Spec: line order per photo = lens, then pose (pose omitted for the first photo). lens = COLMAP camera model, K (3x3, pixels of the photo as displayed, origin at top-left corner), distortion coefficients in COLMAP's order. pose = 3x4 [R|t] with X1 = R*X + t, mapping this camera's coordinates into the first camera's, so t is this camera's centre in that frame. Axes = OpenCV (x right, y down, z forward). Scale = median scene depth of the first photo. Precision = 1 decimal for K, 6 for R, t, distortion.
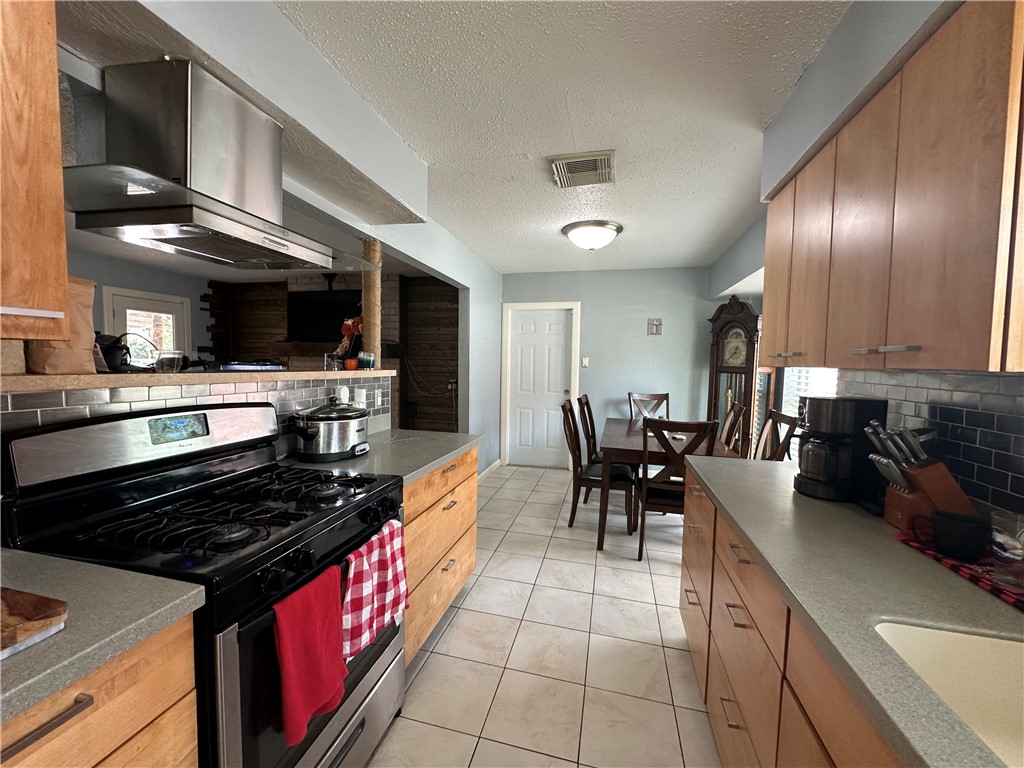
lens RADIAL K [[408.1, 0, 513.8], [0, 408.1, 384.1], [0, 0, 1]] dist [-0.002317, -0.000093]
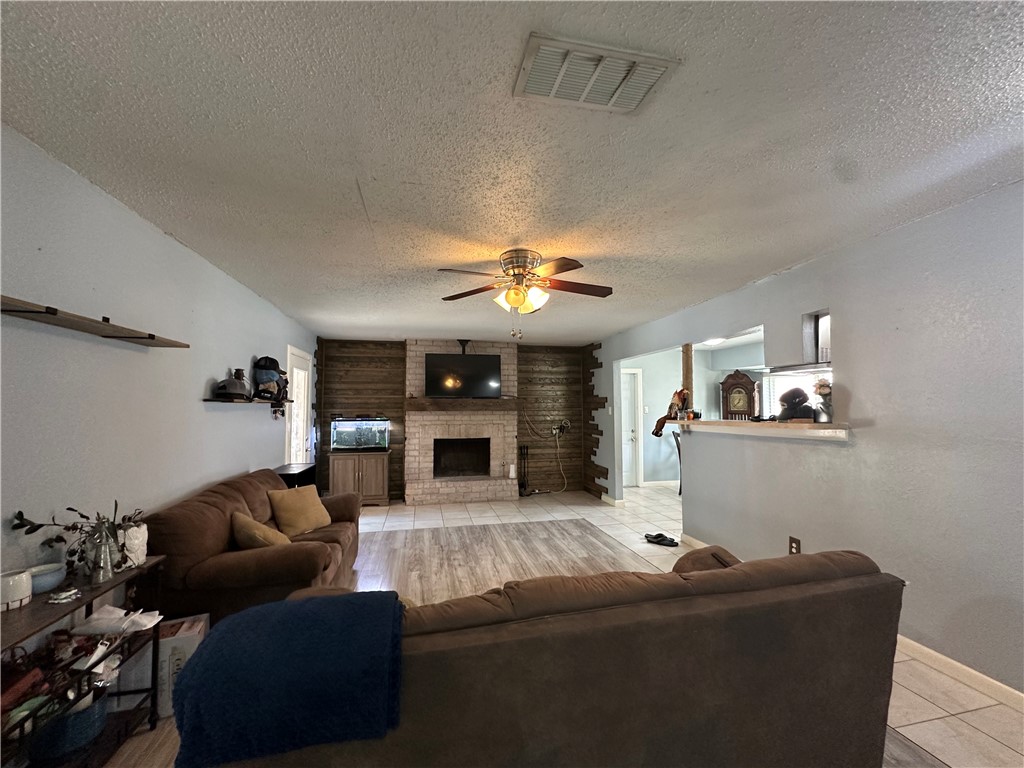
lens RADIAL K [[408.1, 0, 513.8], [0, 408.1, 384.1], [0, 0, 1]] dist [-0.002317, -0.000093]
pose [[0.894423, 0.003101, 0.447211, -0.870657], [0.047233, 0.993728, -0.101357, -0.018637], [-0.444721, 0.111779, 0.888667, -0.095225]]
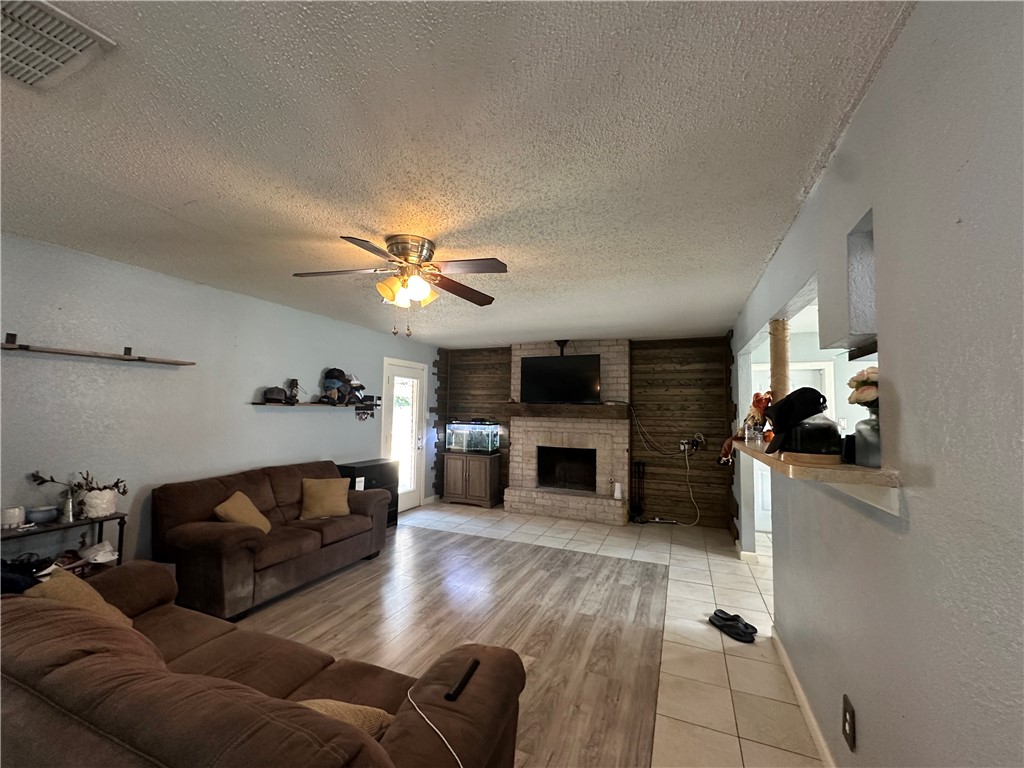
lens RADIAL K [[408.1, 0, 513.8], [0, 408.1, 384.1], [0, 0, 1]] dist [-0.002317, -0.000093]
pose [[0.988848, -0.011435, -0.148486, -0.430219], [-0.007445, 0.992005, -0.125975, -0.019000], [0.148739, 0.125676, 0.980858, -0.065294]]
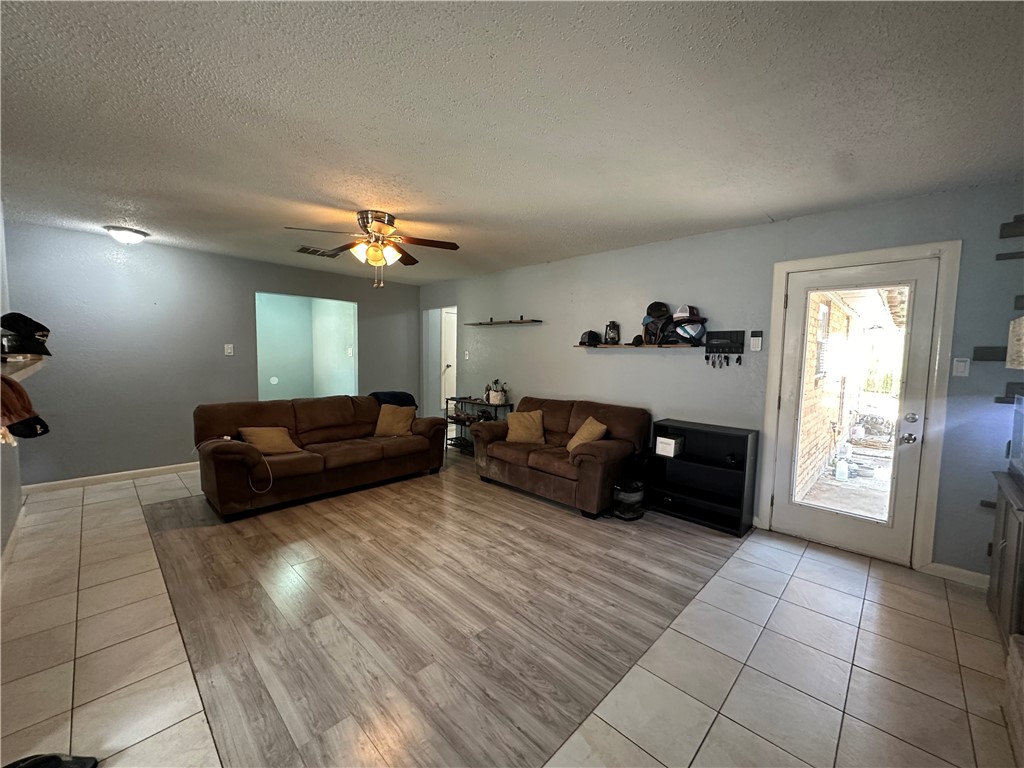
lens RADIAL K [[408.1, 0, 513.8], [0, 408.1, 384.1], [0, 0, 1]] dist [-0.002317, -0.000093]
pose [[-0.500149, 0.039565, -0.865035, -0.171148], [-0.079419, 0.992650, 0.091320, -0.060507], [0.862290, 0.114374, -0.493330, 0.889611]]
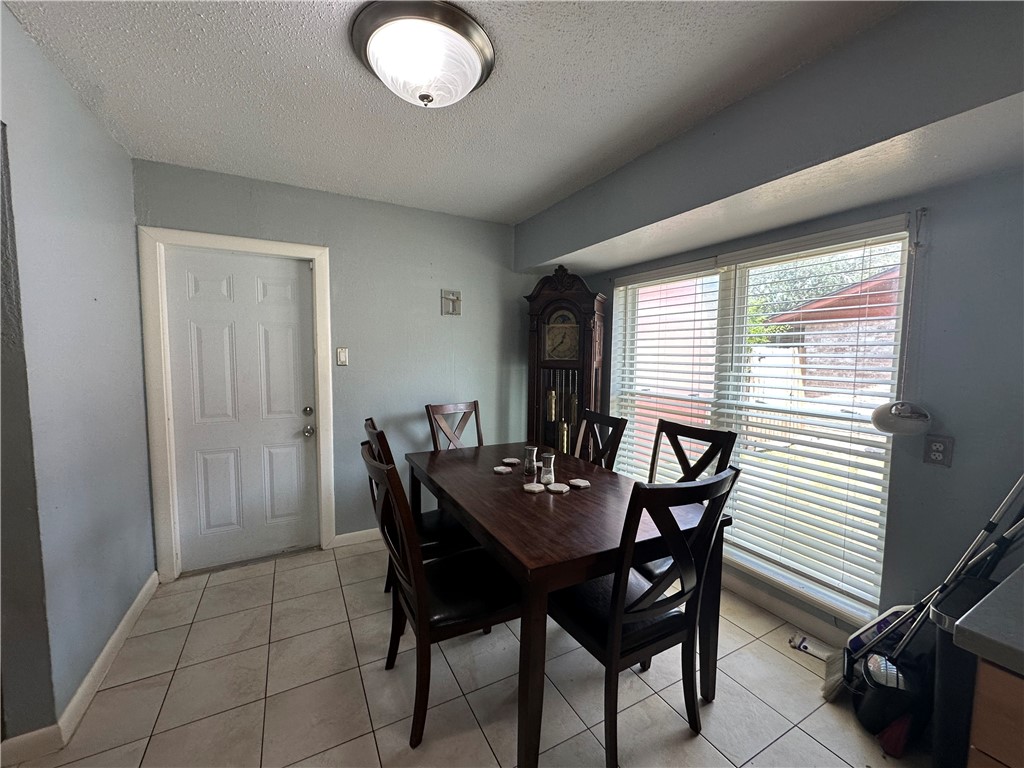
lens RADIAL K [[408.1, 0, 513.8], [0, 408.1, 384.1], [0, 0, 1]] dist [-0.002317, -0.000093]
pose [[0.739711, -0.058447, 0.670382, -0.032430], [0.045788, 0.998284, 0.036512, -0.024538], [-0.671366, 0.003687, 0.741117, 0.399243]]
